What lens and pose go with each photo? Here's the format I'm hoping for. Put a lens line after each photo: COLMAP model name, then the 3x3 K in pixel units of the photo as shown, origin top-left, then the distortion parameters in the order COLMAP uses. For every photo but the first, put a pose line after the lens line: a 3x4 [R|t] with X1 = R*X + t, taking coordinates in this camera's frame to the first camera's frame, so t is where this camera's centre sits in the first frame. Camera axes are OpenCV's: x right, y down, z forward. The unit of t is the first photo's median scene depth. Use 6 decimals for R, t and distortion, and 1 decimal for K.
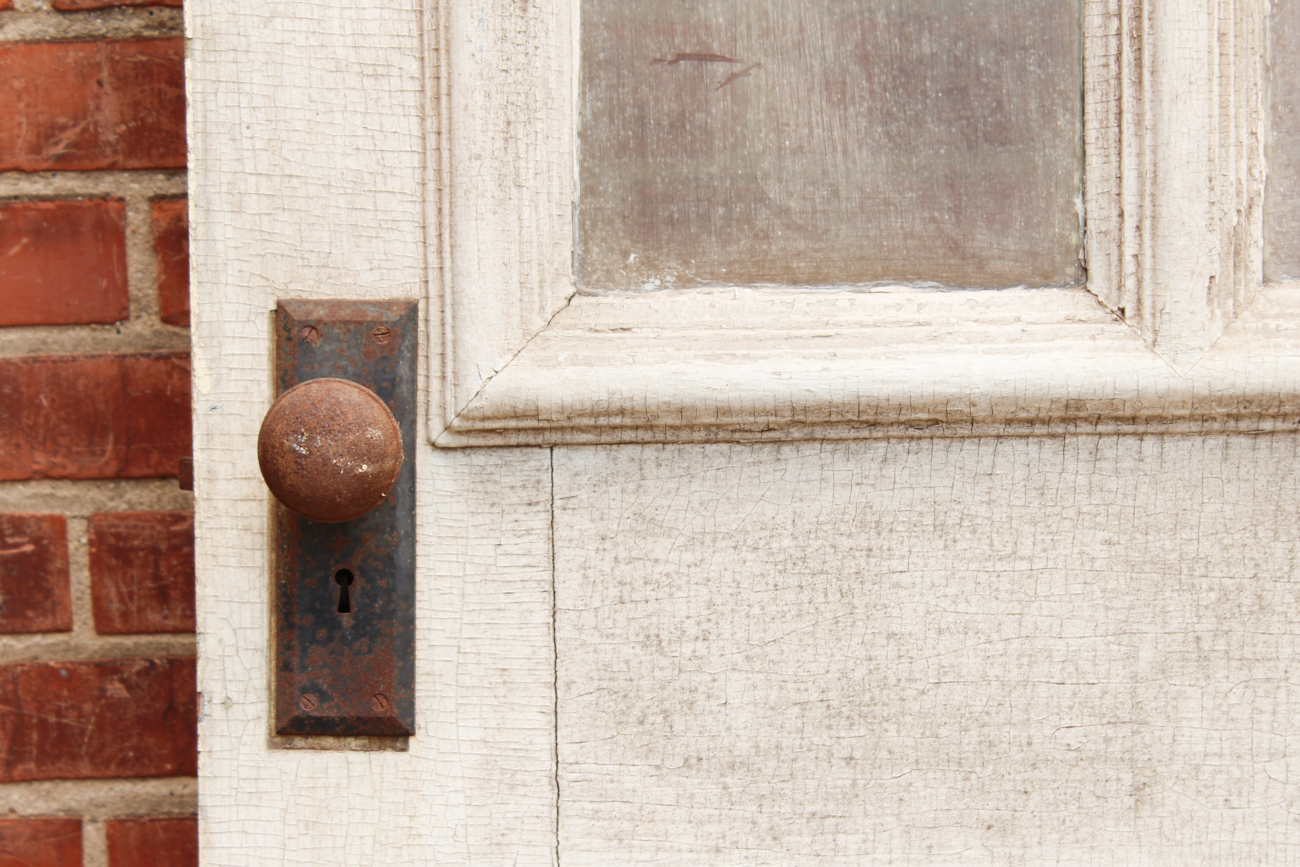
lens RADIAL K [[3158.5, 0, 650.0], [0, 3158.5, 433.5], [0, 0, 1]] dist [0.072852, 0.233720]
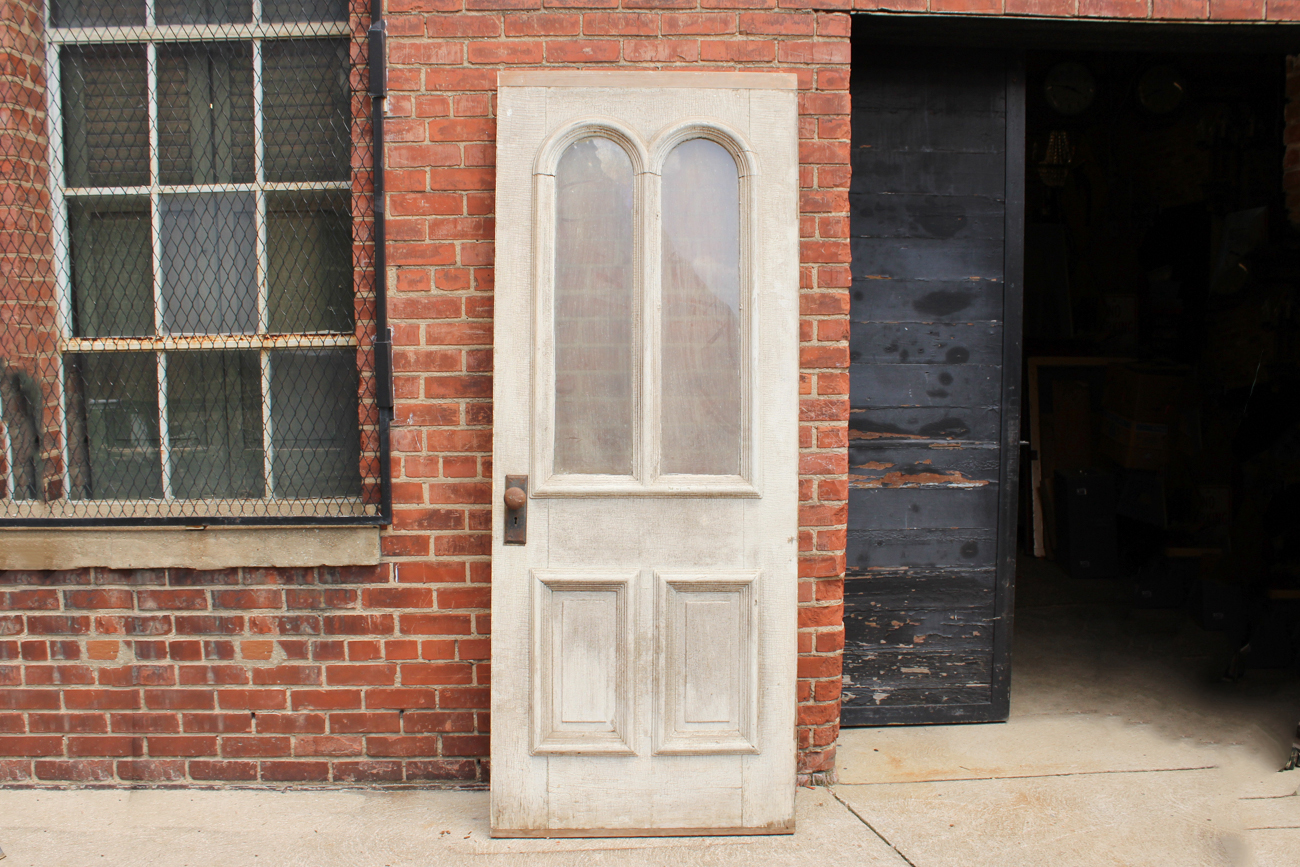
lens RADIAL K [[1184.1, 0, 655.7], [0, 1184.1, 411.3], [0, 0, 1]] dist [-0.139923, 0.002474]
pose [[0.997611, 0.020416, 0.065993, 0.023431], [-0.015039, 0.996604, -0.080964, 0.018484], [-0.067422, 0.079779, 0.994530, -1.397086]]
